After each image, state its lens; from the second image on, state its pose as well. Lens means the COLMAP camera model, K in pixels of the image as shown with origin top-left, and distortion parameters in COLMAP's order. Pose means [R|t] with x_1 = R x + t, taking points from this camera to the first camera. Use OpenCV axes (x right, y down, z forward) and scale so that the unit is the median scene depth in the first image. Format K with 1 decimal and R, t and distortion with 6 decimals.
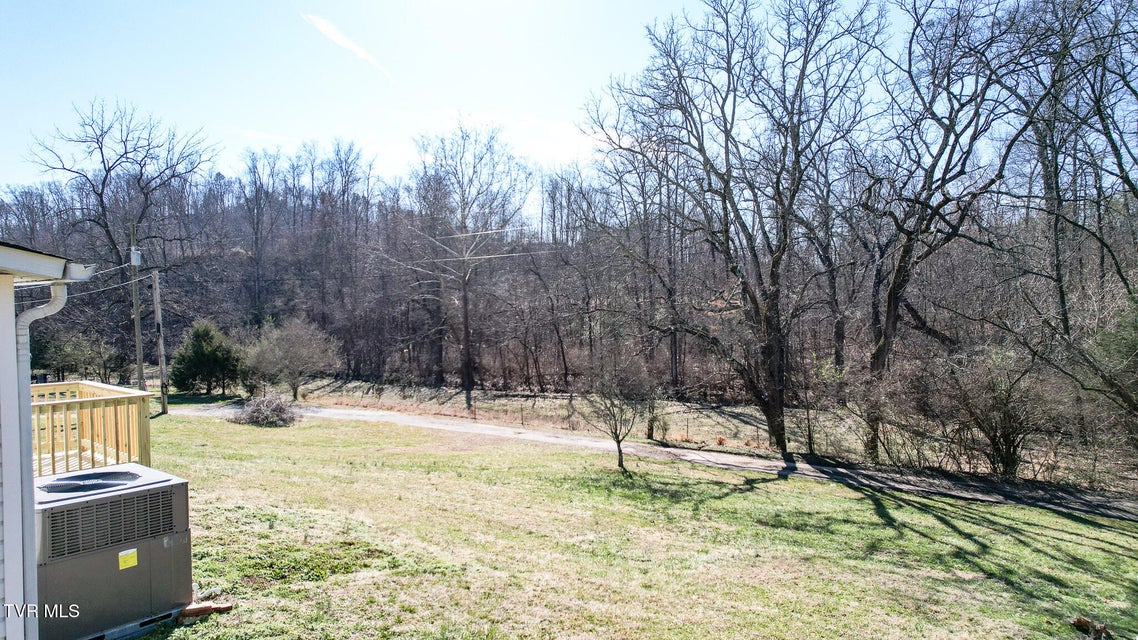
lens RADIAL K [[734.3, 0, 568.8], [0, 734.3, 319.6], [0, 0, 1]] dist [-0.025162, 0.002957]
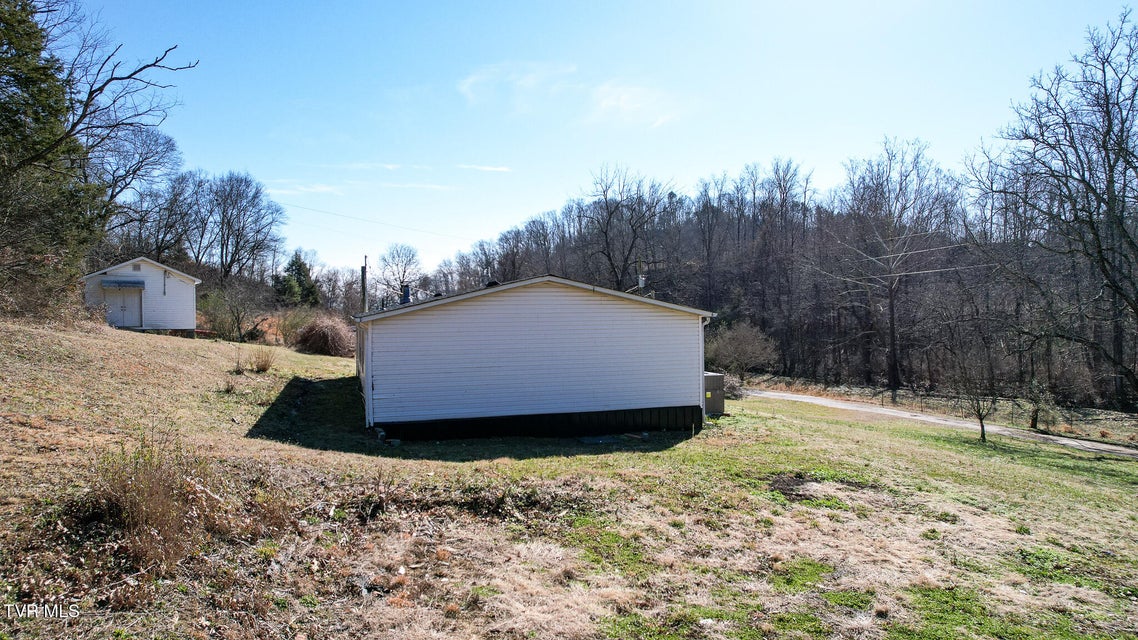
lens RADIAL K [[734.3, 0, 568.5], [0, 734.3, 317.8], [0, 0, 1]] dist [-0.025162, 0.002957]
pose [[0.834872, 0.003748, -0.550431, 0.047734], [-0.007587, 0.999960, -0.004698, -0.001286], [0.550392, 0.008098, 0.834867, -0.144378]]
